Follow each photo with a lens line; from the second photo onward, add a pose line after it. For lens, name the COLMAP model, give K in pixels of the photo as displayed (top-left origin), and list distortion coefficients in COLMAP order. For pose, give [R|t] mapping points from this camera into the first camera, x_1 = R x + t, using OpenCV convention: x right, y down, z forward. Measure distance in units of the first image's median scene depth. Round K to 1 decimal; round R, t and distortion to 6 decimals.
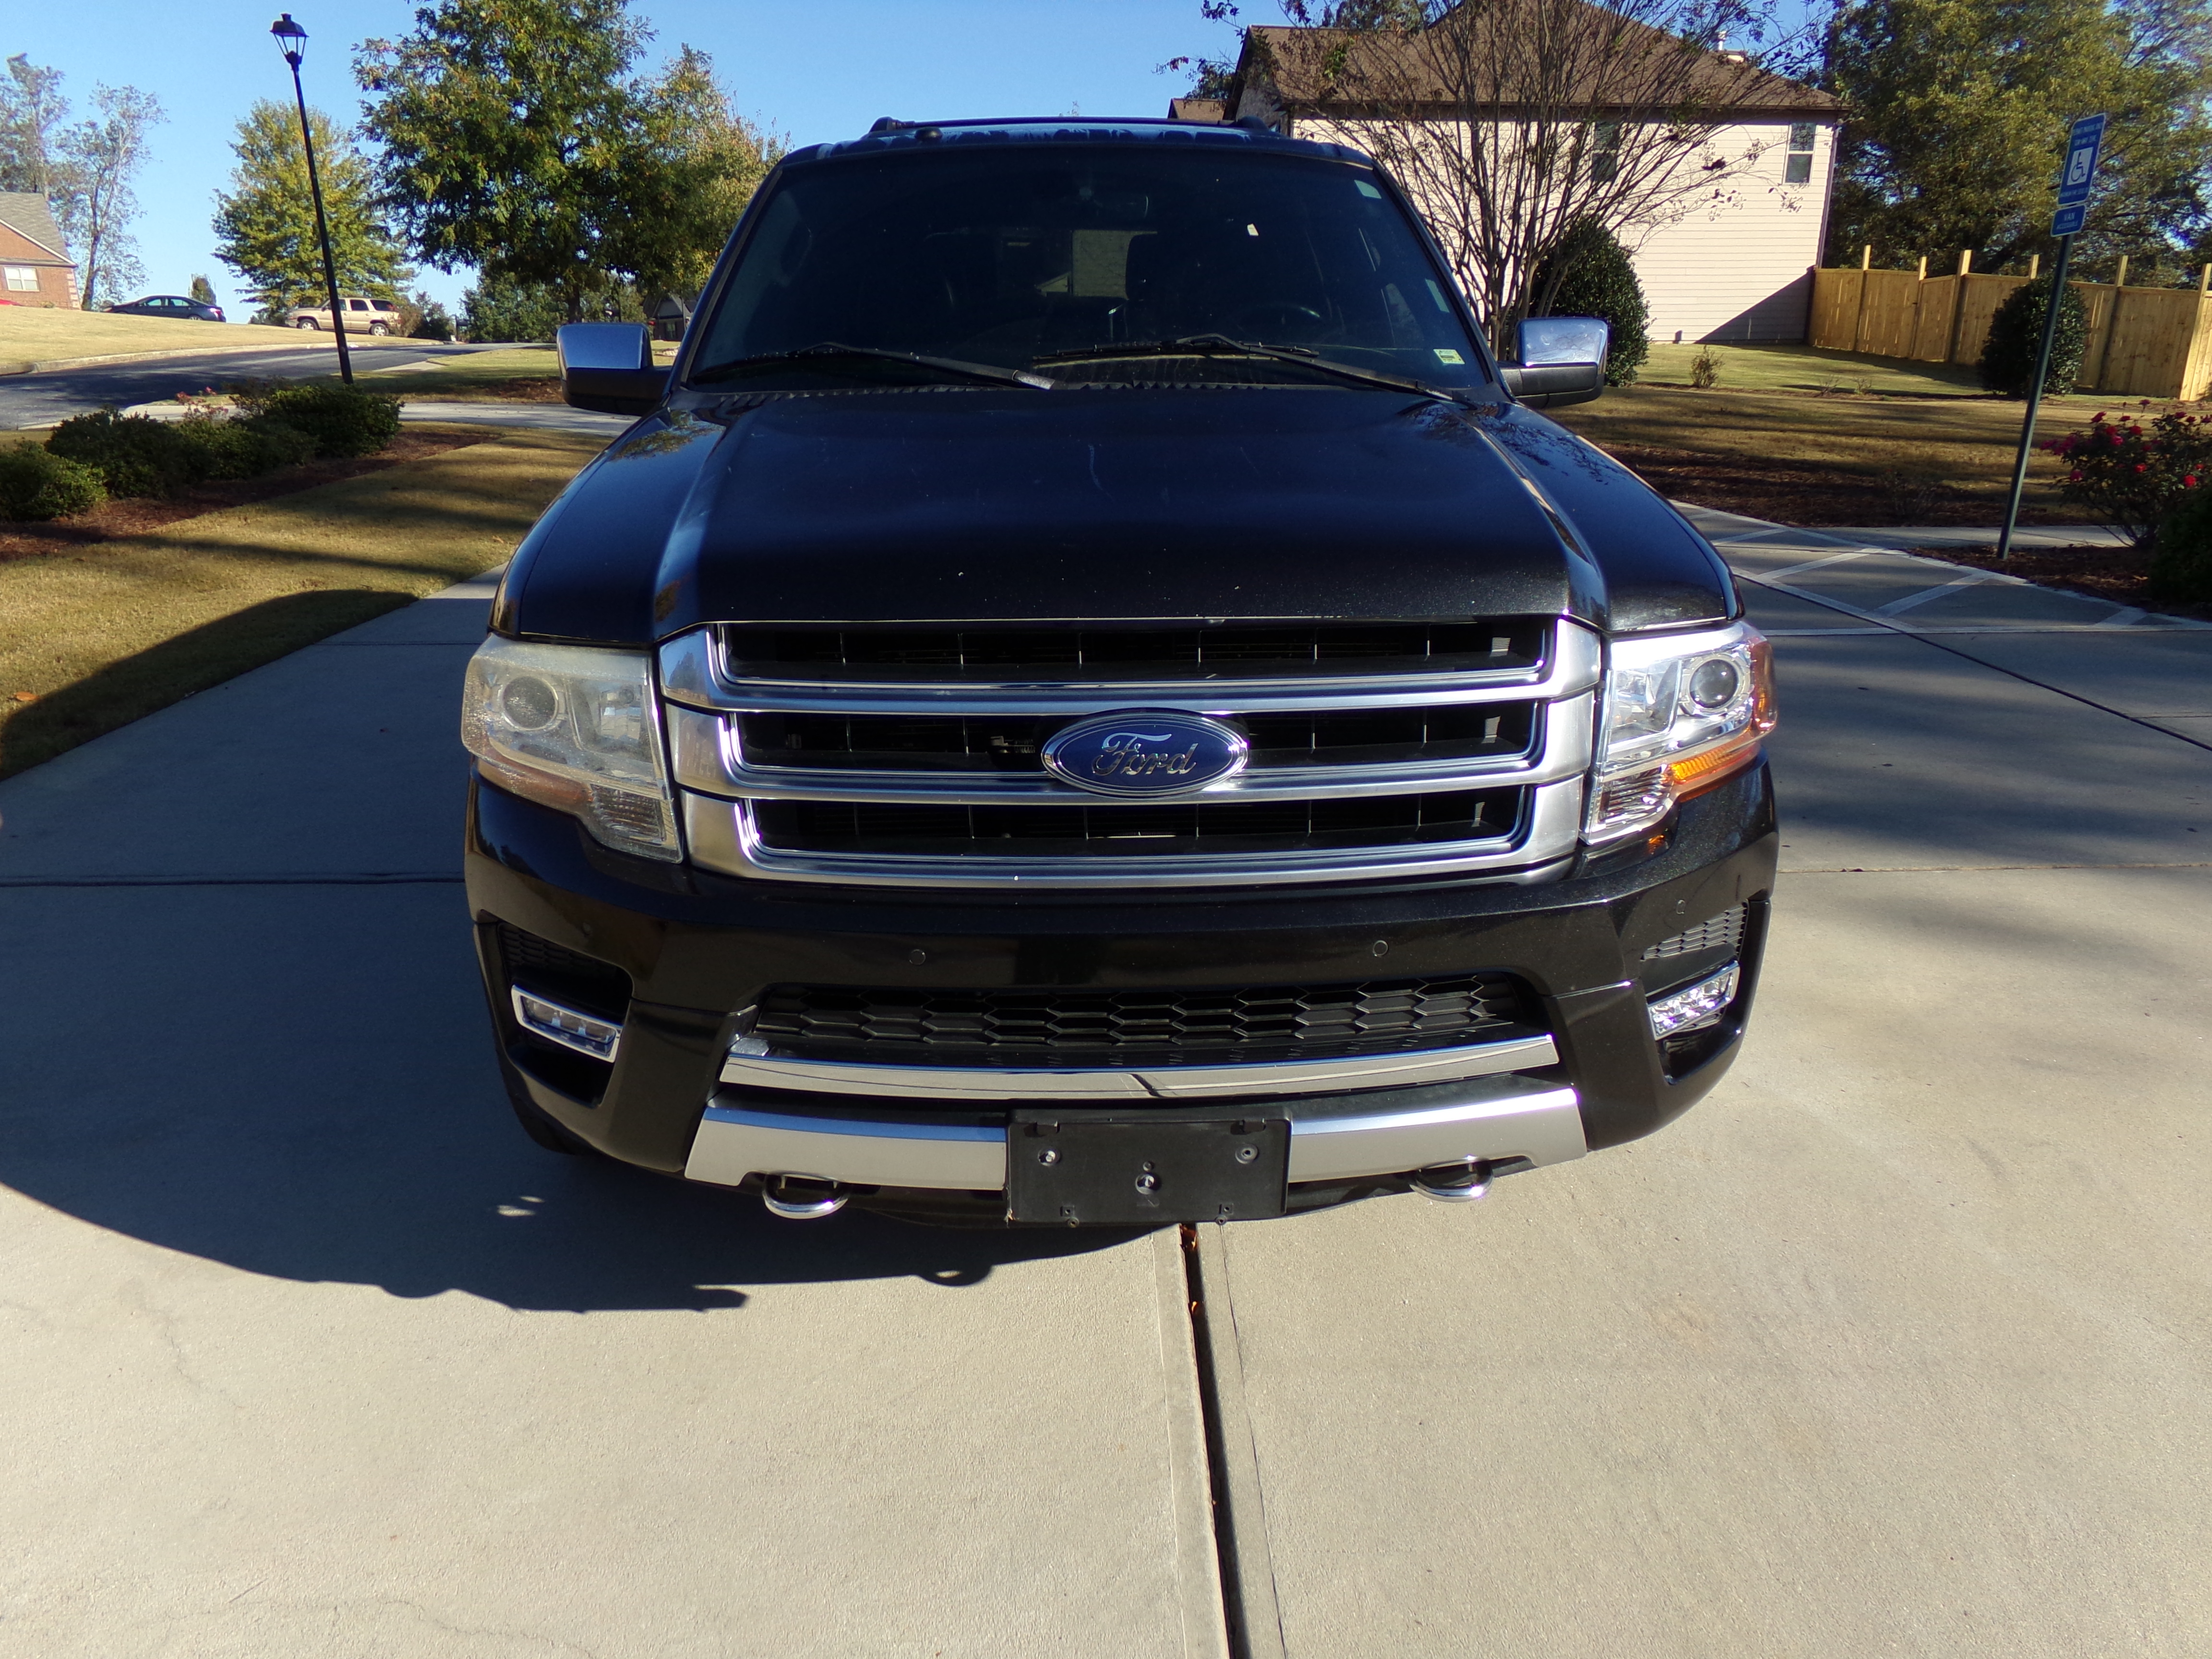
lens RADIAL K [[1491.8, 0, 1077.2], [0, 1491.8, 849.0], [0, 0, 1]] dist [-0.000371, 0.024895]
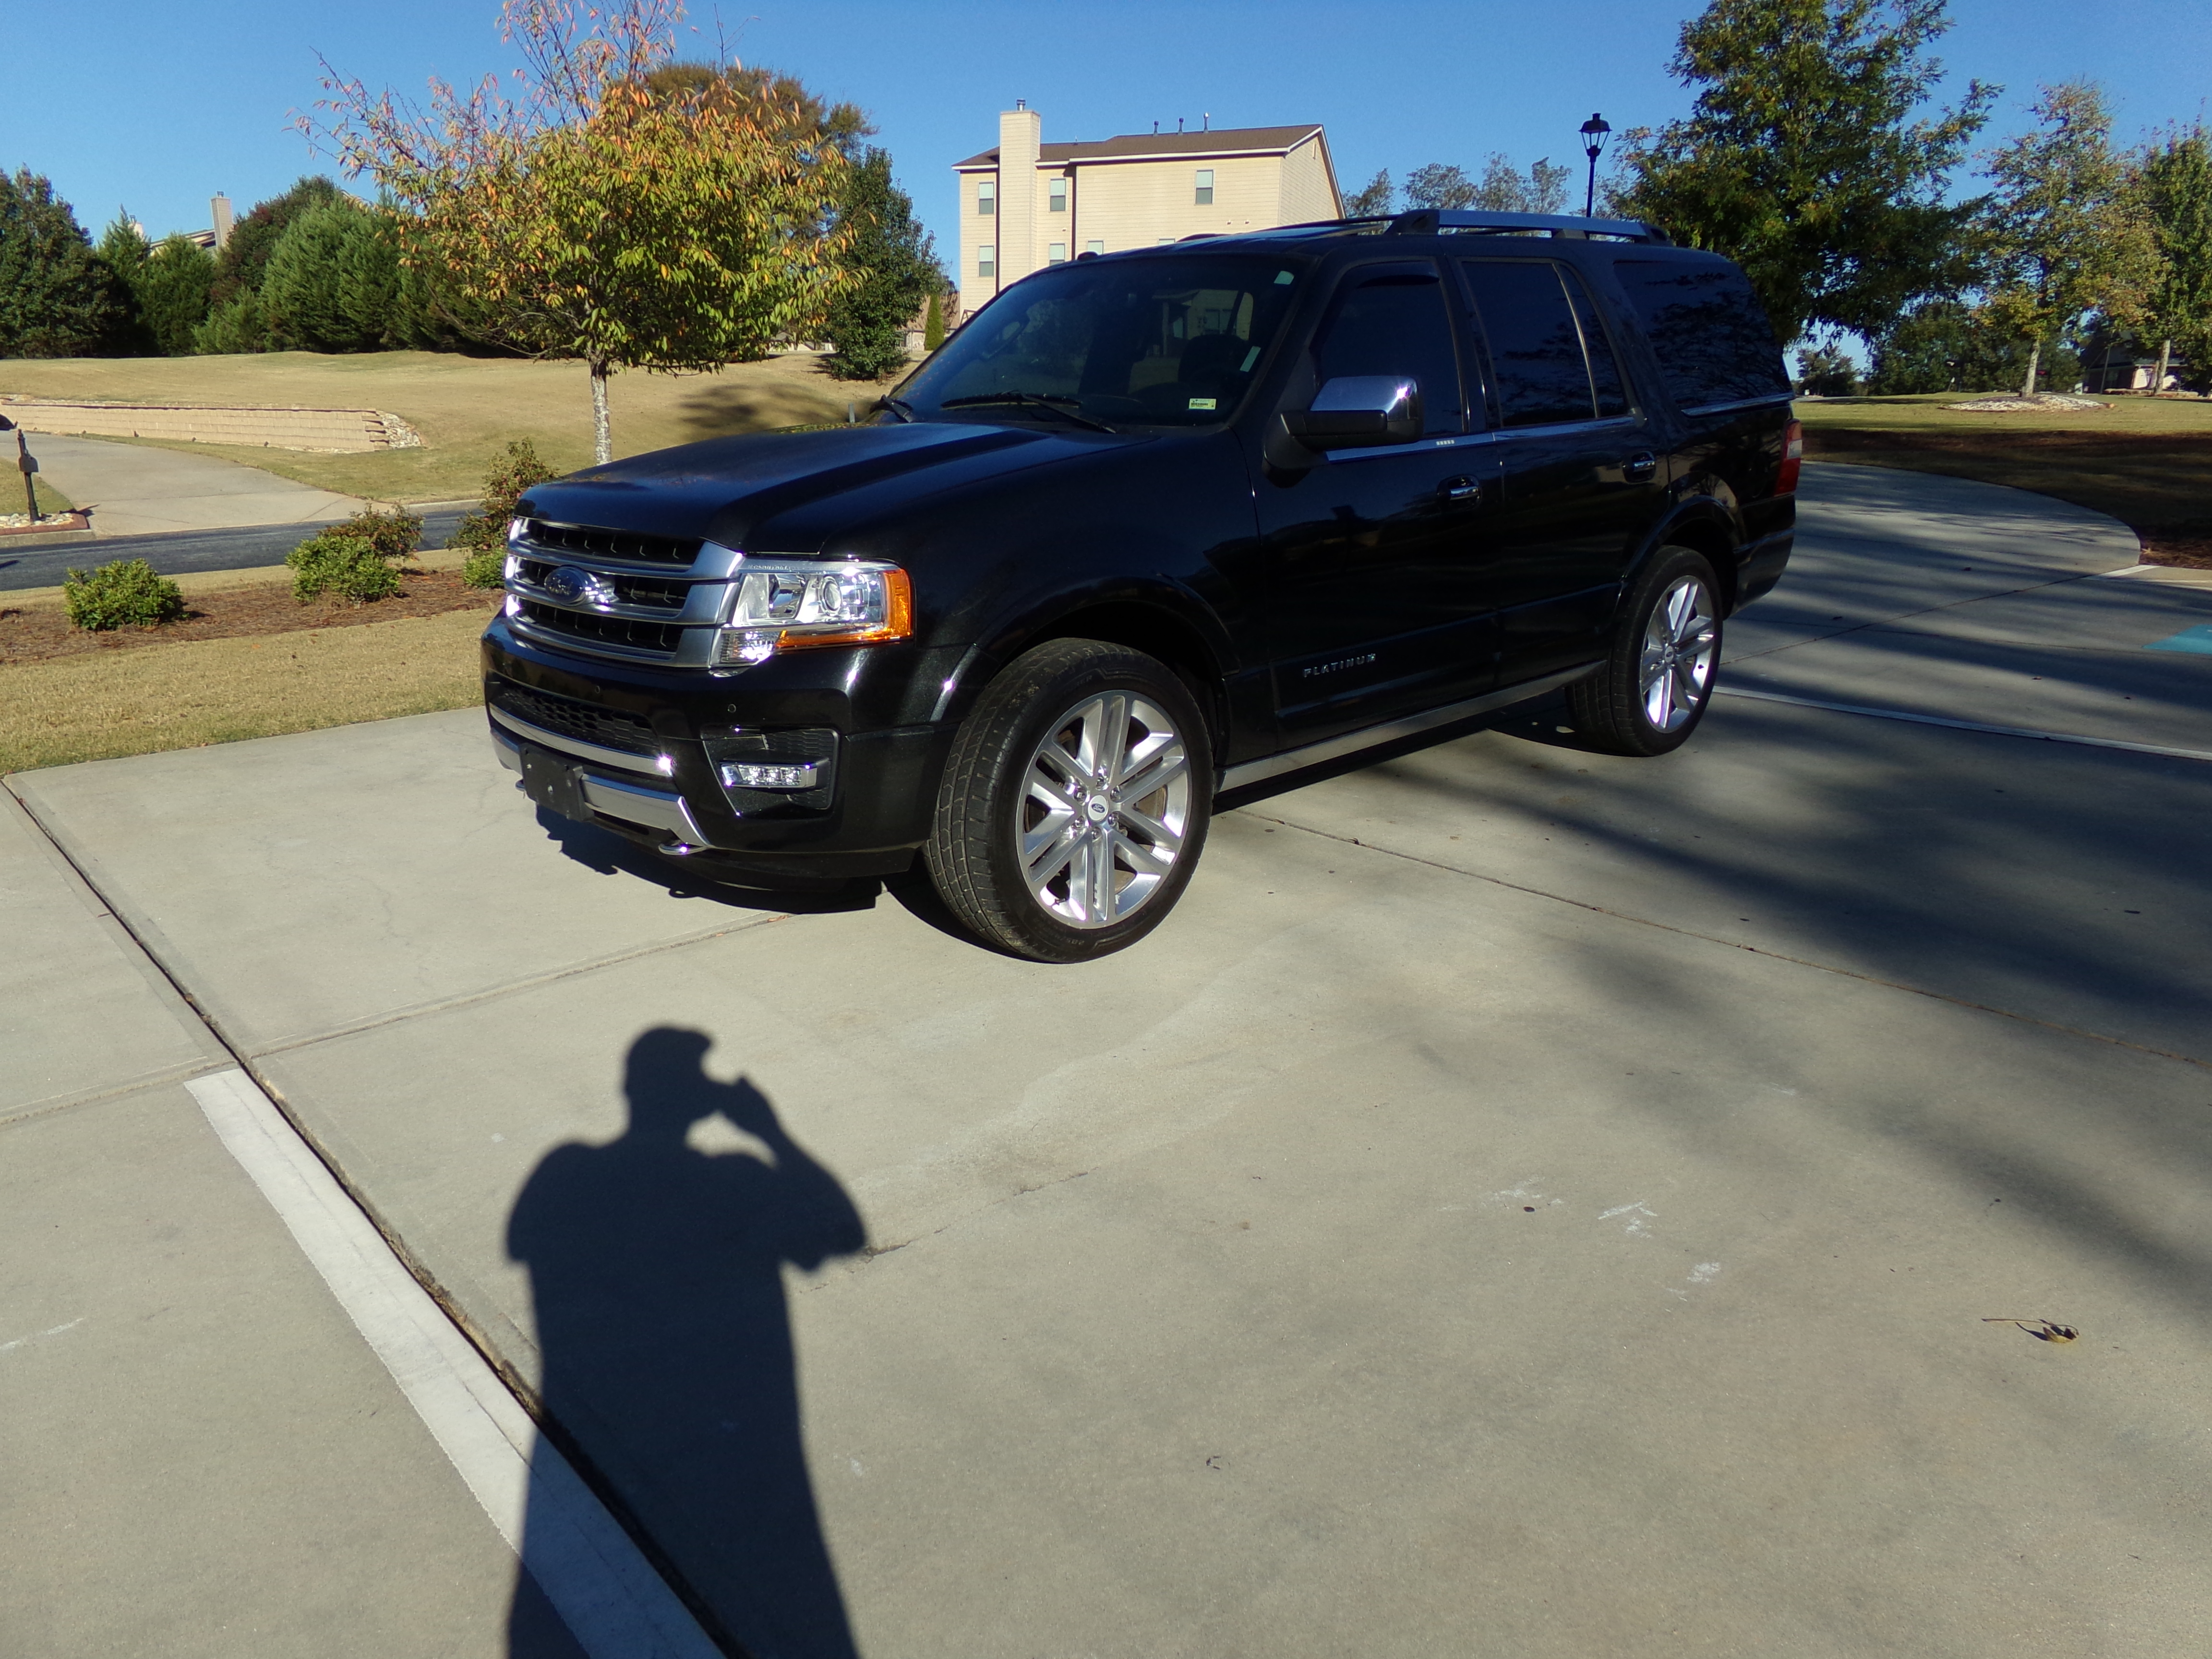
lens RADIAL K [[1491.8, 0, 1077.2], [0, 1491.8, 849.0], [0, 0, 1]] dist [-0.000371, 0.024895]
pose [[0.660335, 0.218396, -0.718513, 0.150751], [-0.242202, 0.967587, 0.071512, -0.001772], [0.710842, 0.126804, 0.691827, 0.006517]]
